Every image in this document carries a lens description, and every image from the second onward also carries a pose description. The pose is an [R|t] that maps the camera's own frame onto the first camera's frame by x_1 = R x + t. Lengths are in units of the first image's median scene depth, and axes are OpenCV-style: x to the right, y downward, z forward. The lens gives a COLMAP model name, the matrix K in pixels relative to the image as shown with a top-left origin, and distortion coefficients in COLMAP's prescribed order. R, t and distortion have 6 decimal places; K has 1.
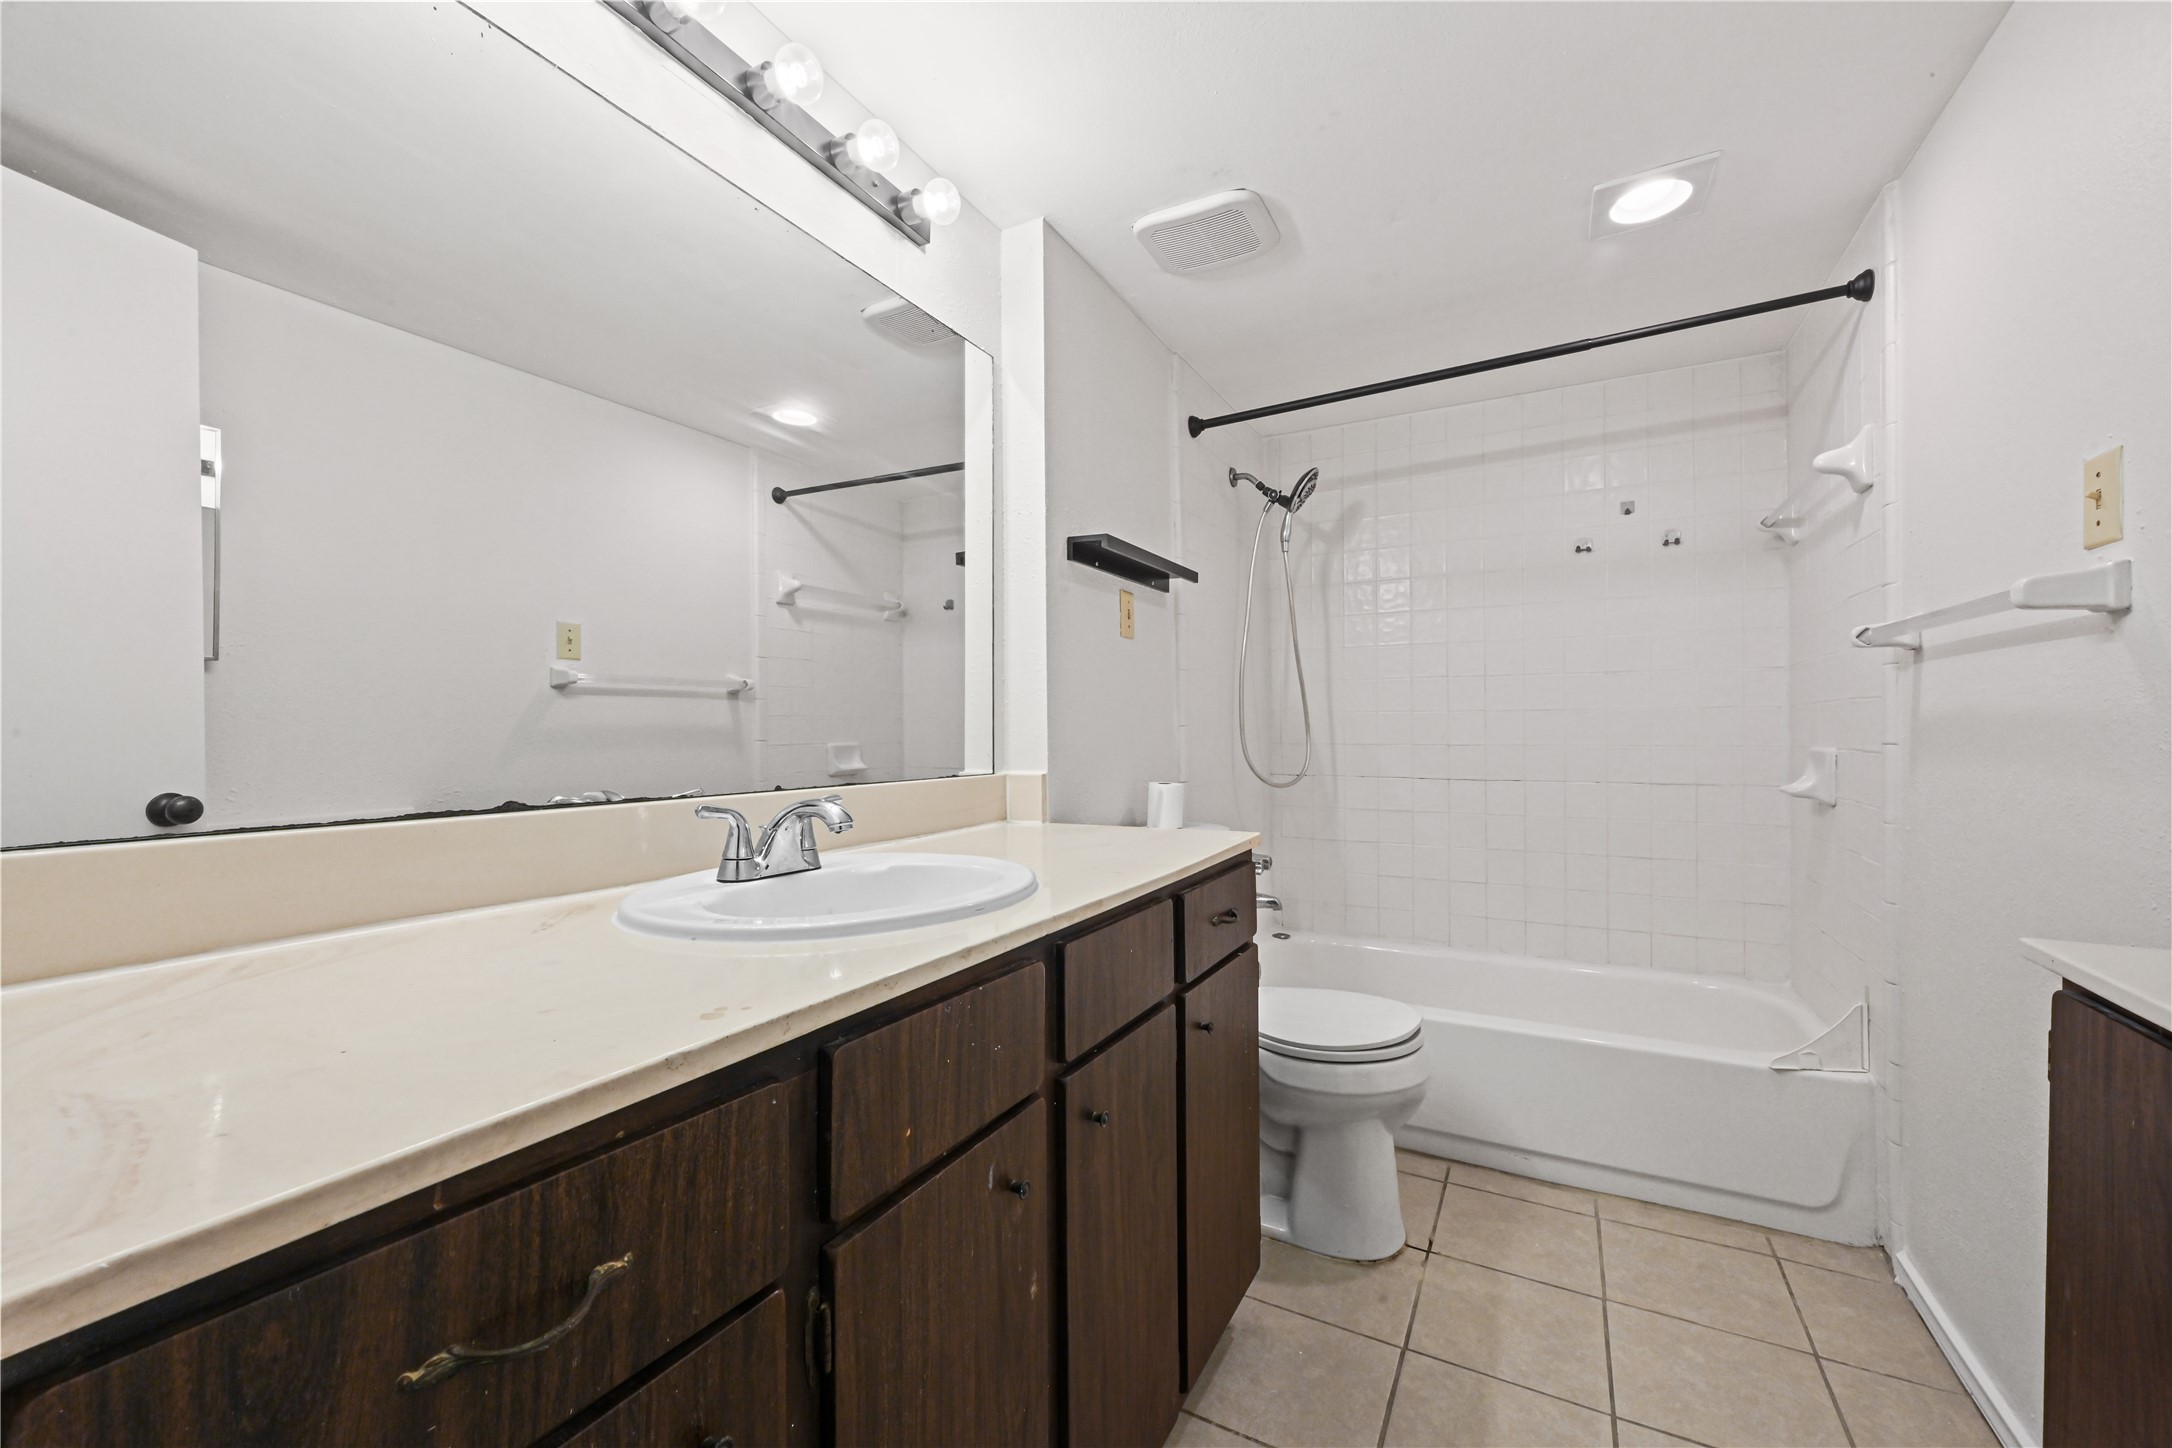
lens RADIAL K [[859.8, 0, 1083.4], [0, 859.8, 732.5], [0, 0, 1]] dist [0.003363, -0.000339]
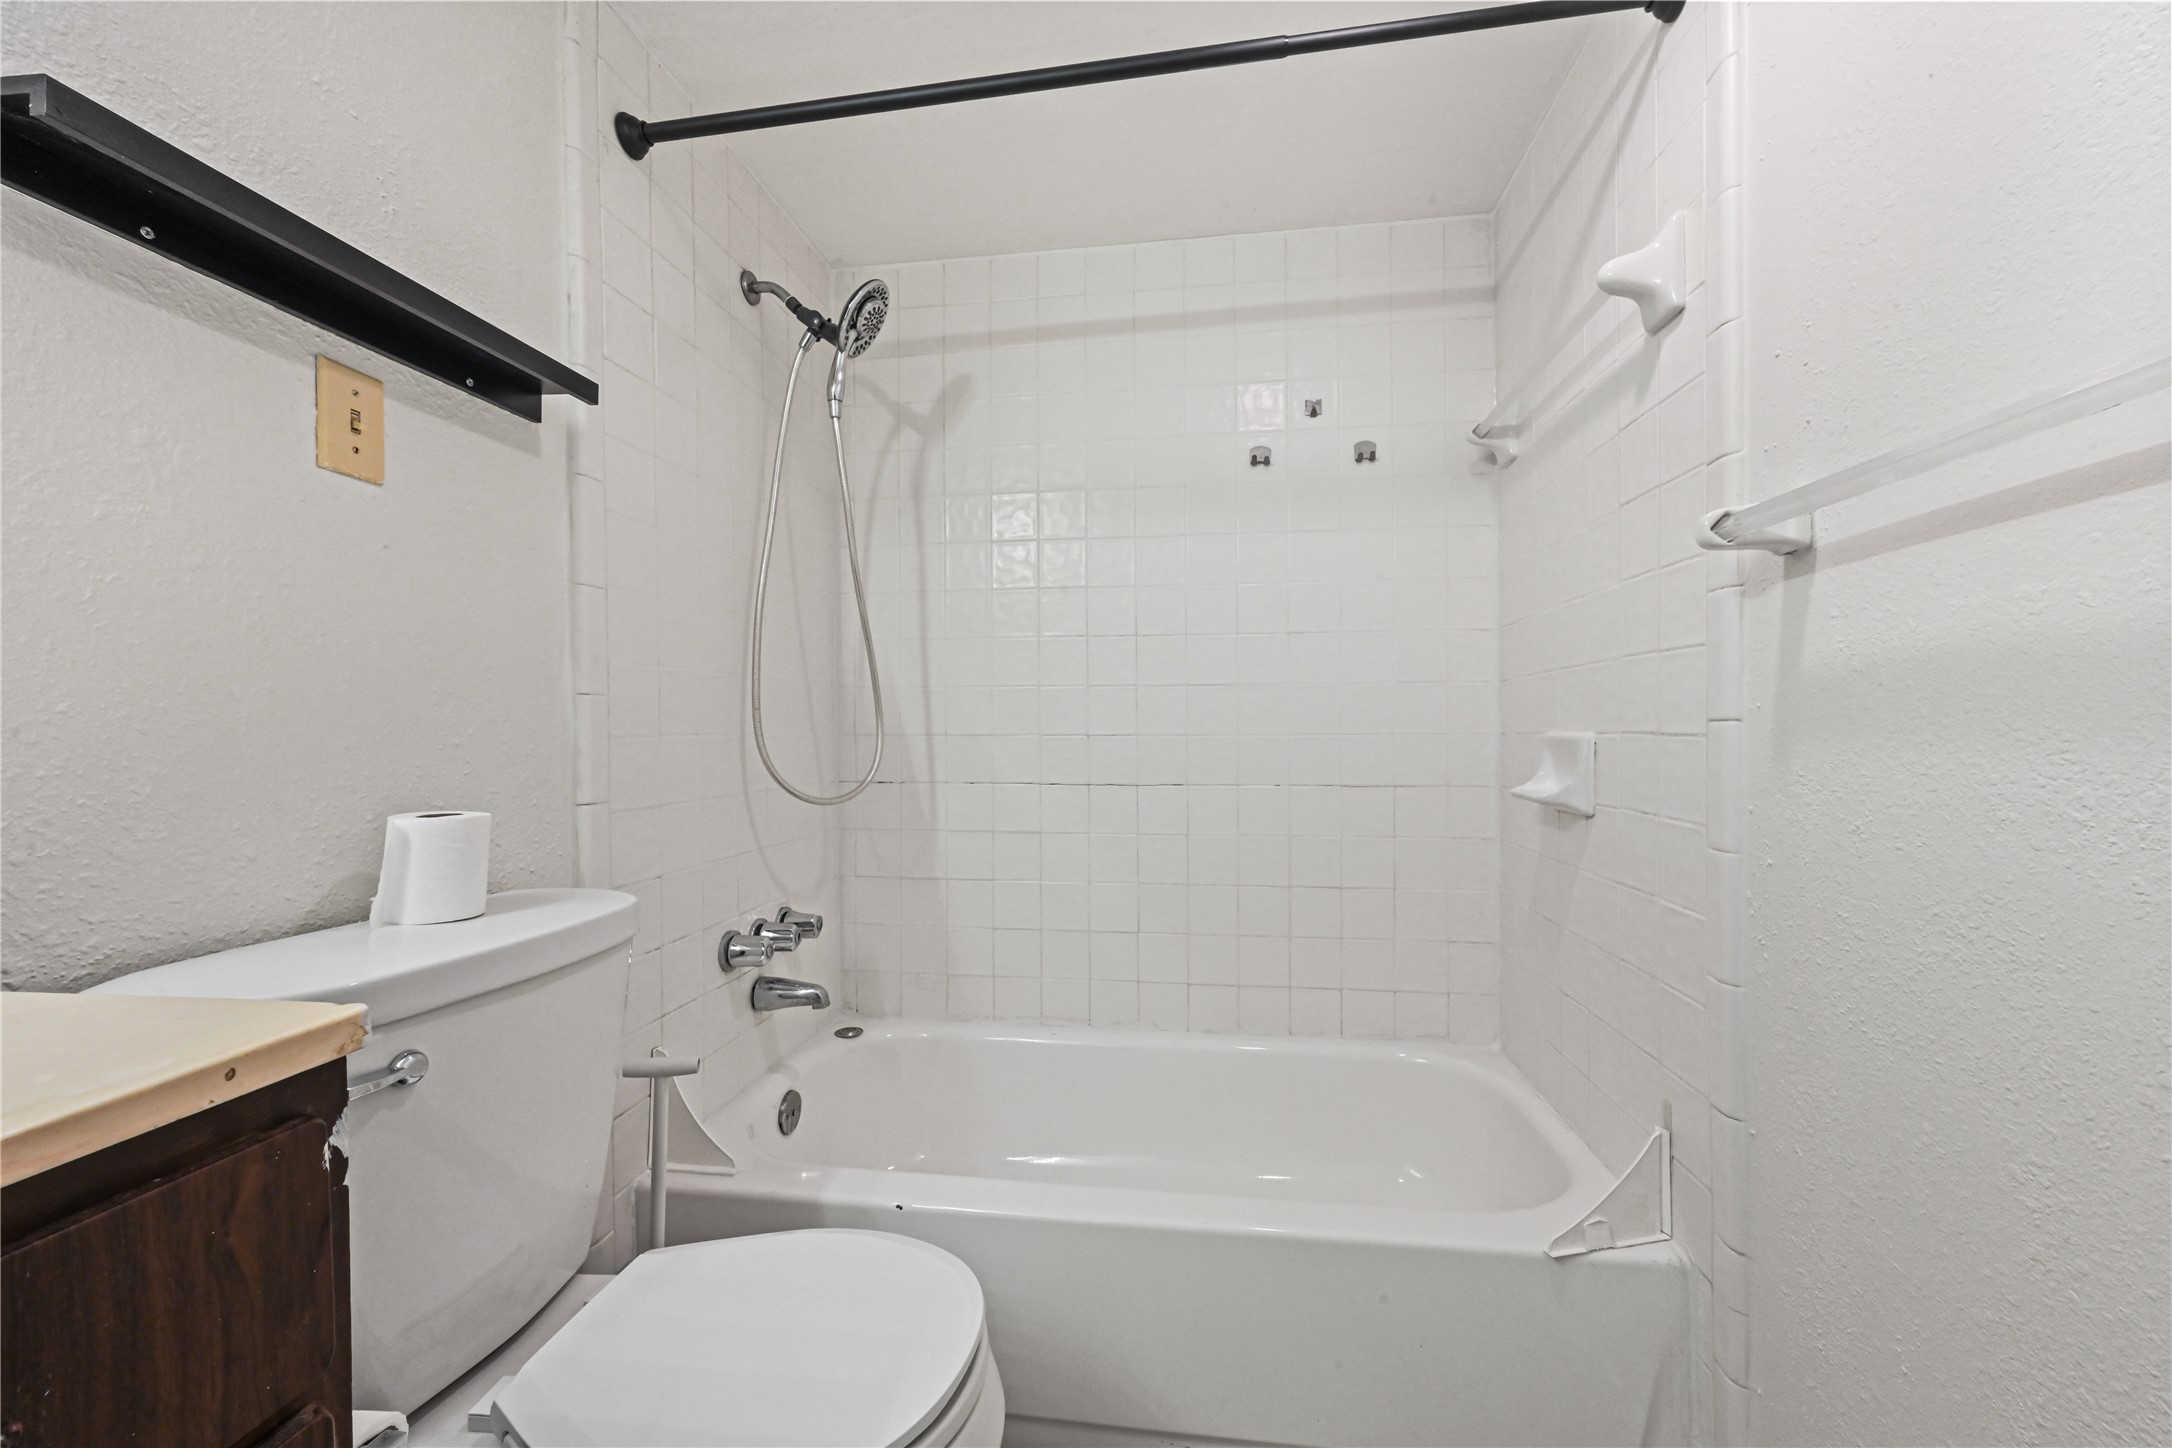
lens RADIAL K [[859.8, 0, 1078.6], [0, 859.8, 736.0], [0, 0, 1]] dist [0.003363, -0.000339]
pose [[0.940817, -0.001107, 0.338912, 0.214656], [0.000427, 0.999998, 0.002083, 0.016218], [-0.338914, -0.001815, 0.940816, 0.414331]]
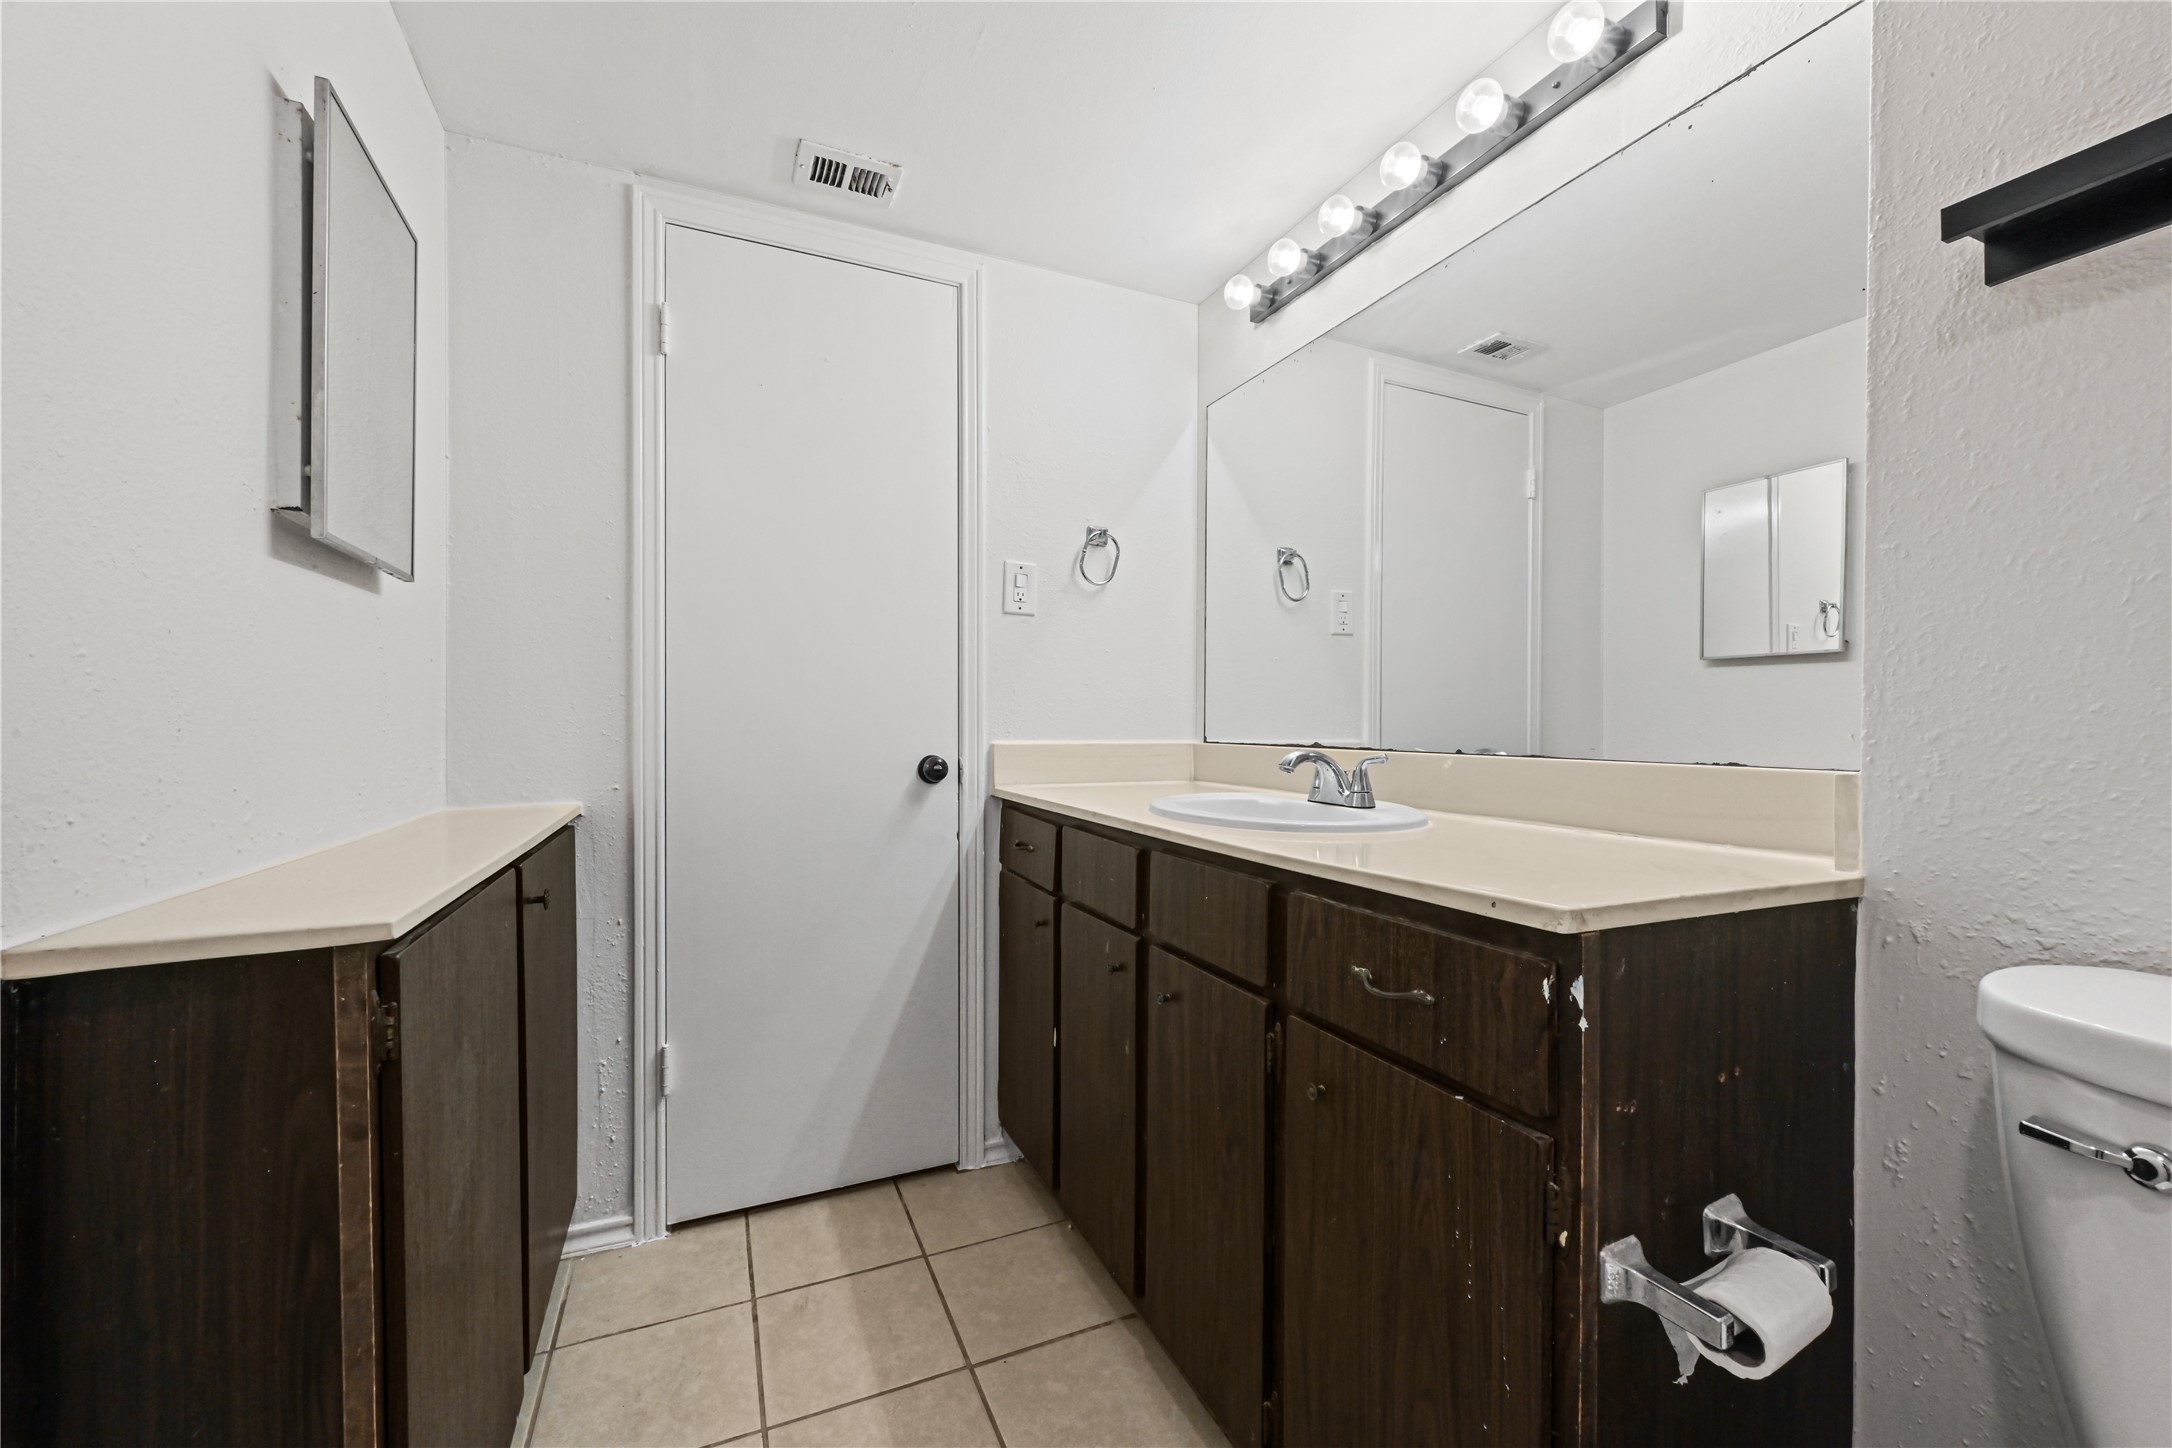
lens RADIAL K [[859.8, 0, 1082.9], [0, 859.8, 722.3], [0, 0, 1]] dist [0.003363, -0.000339]
pose [[-0.606921, 0.002778, -0.794757, 0.451426], [-0.001972, 0.999986, 0.005001, 0.011971], [0.794760, 0.004603, -0.606907, 0.682061]]
